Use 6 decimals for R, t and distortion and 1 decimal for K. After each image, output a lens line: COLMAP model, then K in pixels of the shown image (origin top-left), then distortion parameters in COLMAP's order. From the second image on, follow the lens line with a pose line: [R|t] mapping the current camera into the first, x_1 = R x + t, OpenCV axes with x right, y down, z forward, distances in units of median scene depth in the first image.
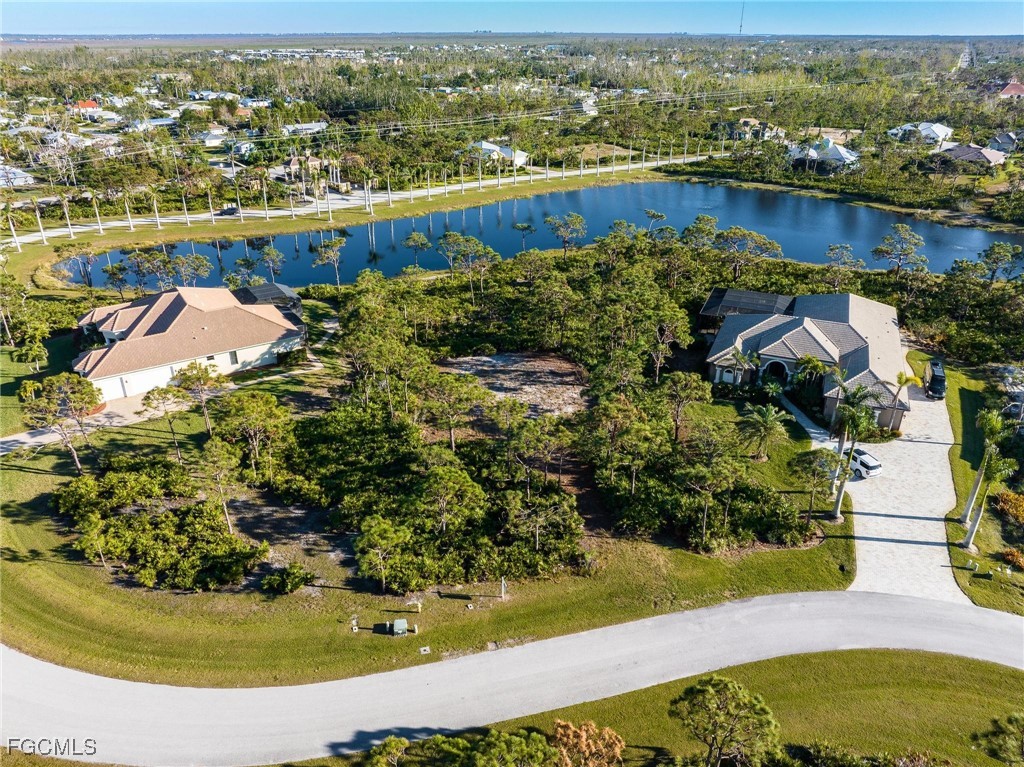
lens RADIAL K [[739.7, 0, 515.2], [0, 739.7, 384.6], [0, 0, 1]] dist [-0.029935, 0.009180]
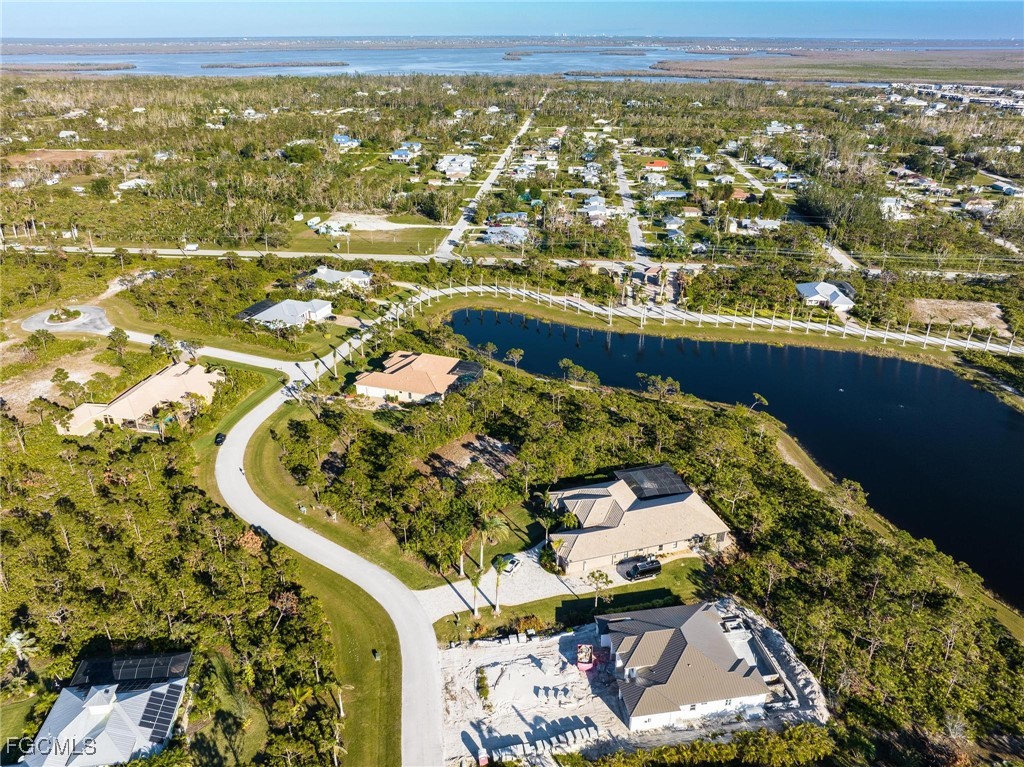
lens RADIAL K [[739.7, 0, 504.6], [0, 739.7, 380.8], [0, 0, 1]] dist [-0.029935, 0.009180]
pose [[0.631262, 0.331711, -0.701053, 1.627913], [-0.334892, 0.931891, 0.139381, -0.596437], [0.699539, 0.146791, 0.699355, -0.394054]]
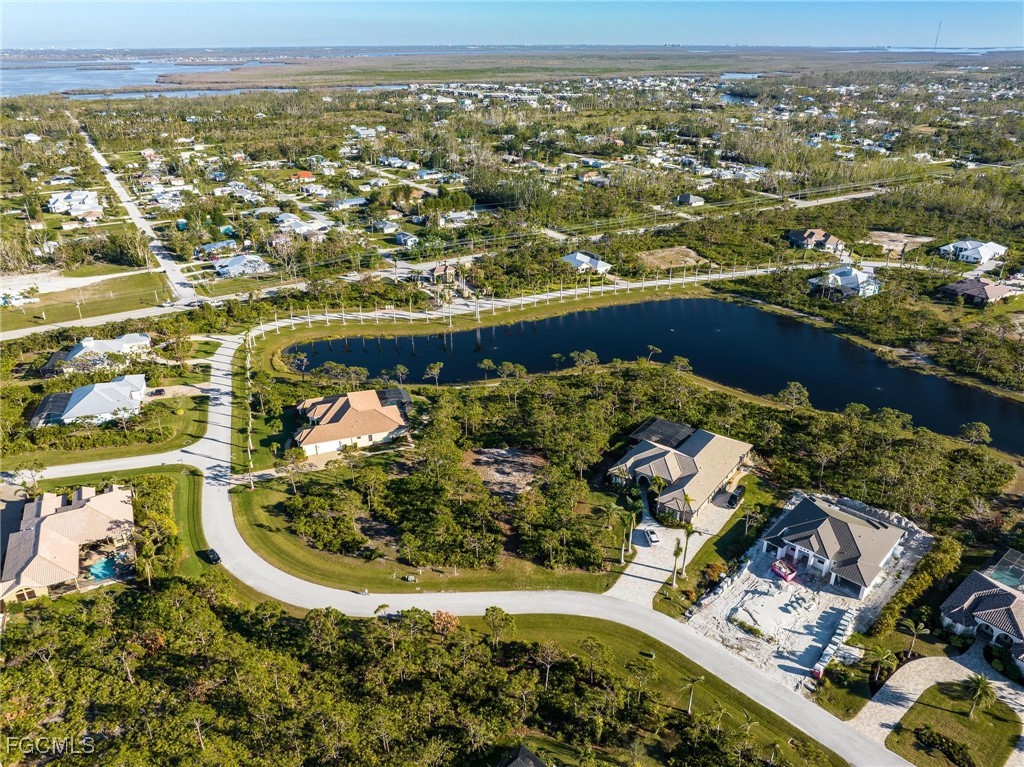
lens RADIAL K [[739.7, 0, 517.3], [0, 739.7, 380.1], [0, 0, 1]] dist [-0.029935, 0.009180]
pose [[0.973272, 0.093557, -0.209733, 0.495409], [-0.096723, 0.995299, -0.004868, -0.277242], [0.208292, 0.025024, 0.977746, -1.052275]]
